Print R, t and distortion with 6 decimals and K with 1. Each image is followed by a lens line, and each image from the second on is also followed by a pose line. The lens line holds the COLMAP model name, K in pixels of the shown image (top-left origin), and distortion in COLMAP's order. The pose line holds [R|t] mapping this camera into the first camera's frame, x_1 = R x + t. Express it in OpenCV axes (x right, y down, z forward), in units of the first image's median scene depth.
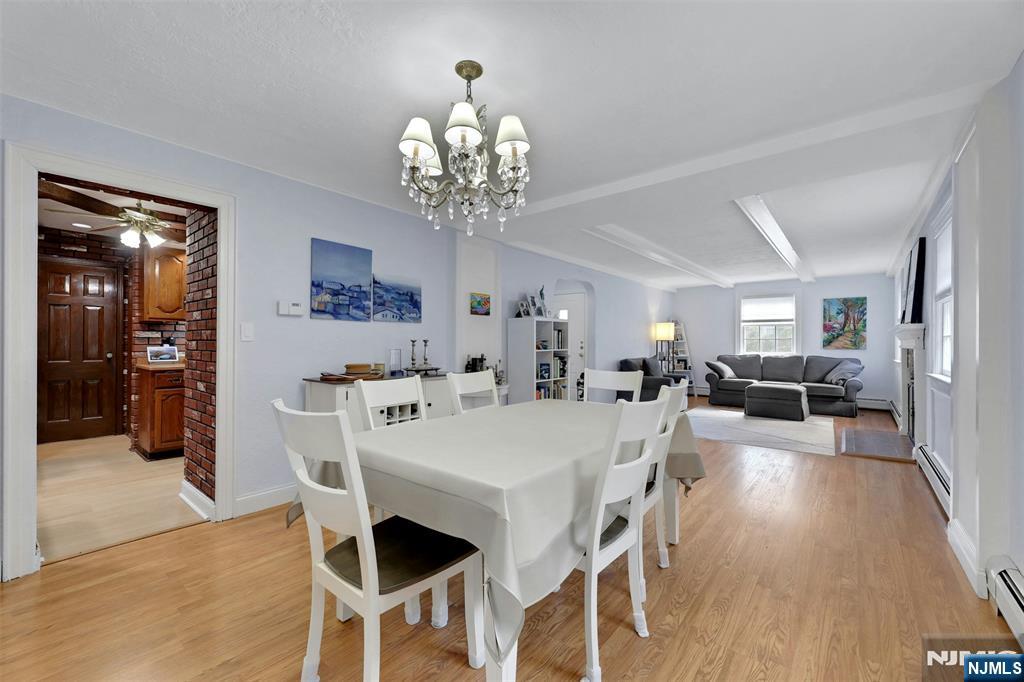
lens RADIAL K [[422.7, 0, 506.8], [0, 422.7, 337.8], [0, 0, 1]] dist [0.000762, 0.000166]
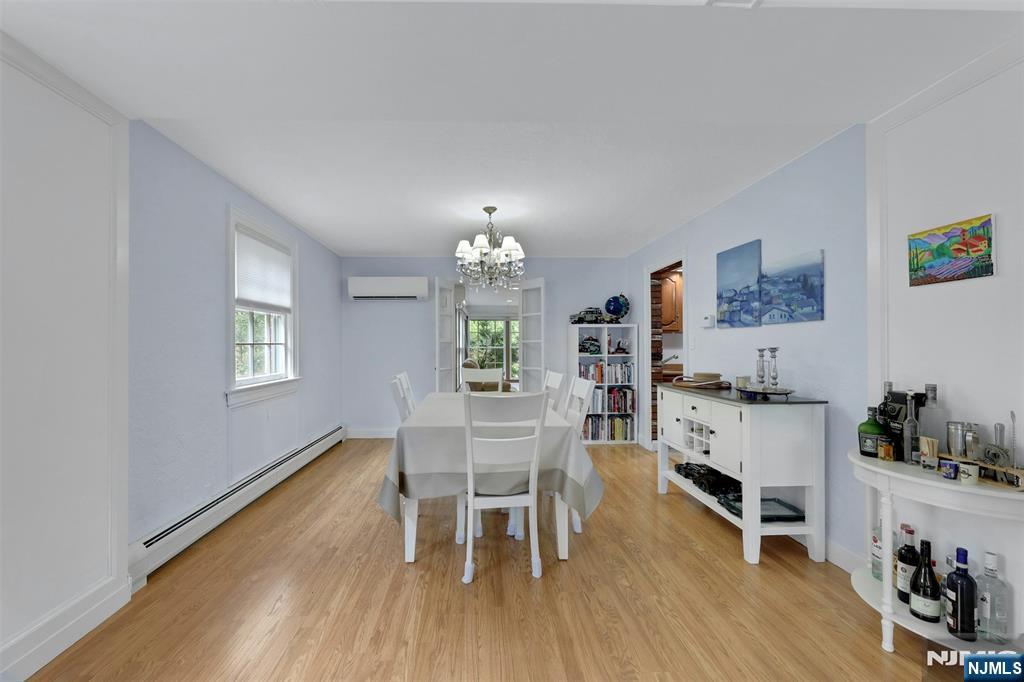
lens RADIAL K [[422.7, 0, 490.1], [0, 422.7, 348.8], [0, 0, 1]] dist [0.000762, 0.000166]
pose [[-0.752300, -0.000858, -0.658821, 0.303927], [0.002580, 0.999988, -0.004249, 0.003976], [0.658816, -0.004897, -0.752288, 0.629594]]
